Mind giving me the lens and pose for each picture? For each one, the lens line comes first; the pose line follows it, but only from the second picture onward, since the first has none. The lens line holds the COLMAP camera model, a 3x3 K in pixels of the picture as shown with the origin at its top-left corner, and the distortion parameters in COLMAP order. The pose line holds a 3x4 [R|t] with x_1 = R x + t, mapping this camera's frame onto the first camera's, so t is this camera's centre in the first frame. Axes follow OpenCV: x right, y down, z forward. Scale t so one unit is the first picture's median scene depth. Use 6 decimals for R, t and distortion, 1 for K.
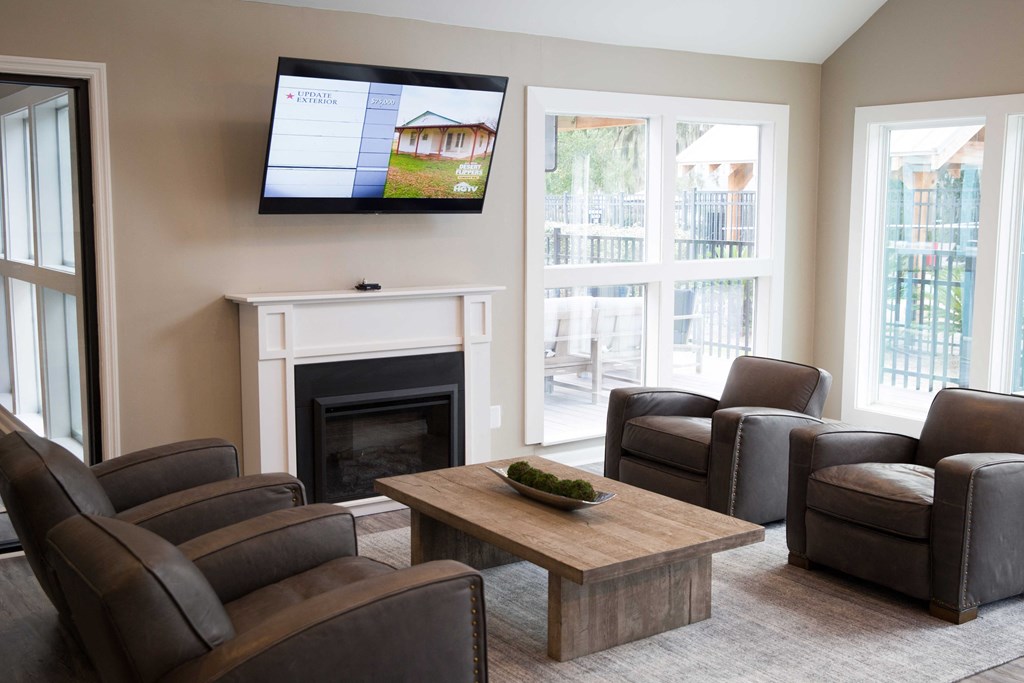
lens RADIAL K [[1110.5, 0, 512.0], [0, 1110.5, 341.5], [0, 0, 1]] dist [0.017155, 0.018251]
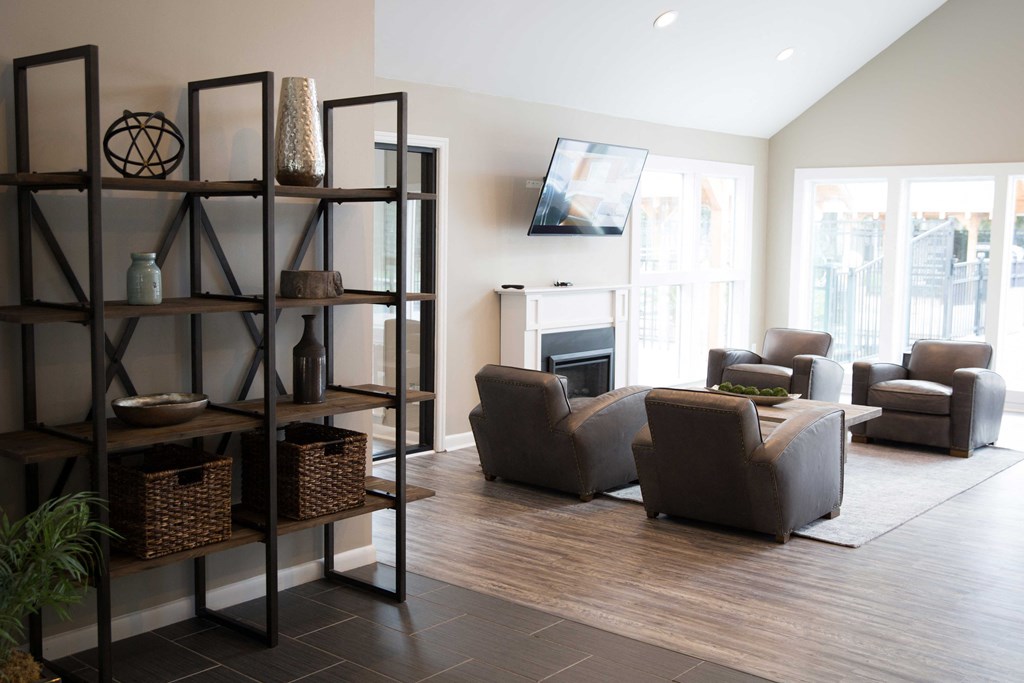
lens RADIAL K [[1070.6, 0, 512.0], [0, 1070.6, 341.5], [0, 0, 1]] dist [0.011985, 0.008282]
pose [[0.965355, -0.016777, 0.260400, -0.568028], [0.021120, 0.999680, -0.013890, 0.046814], [-0.260083, 0.018909, 0.965401, -0.385152]]
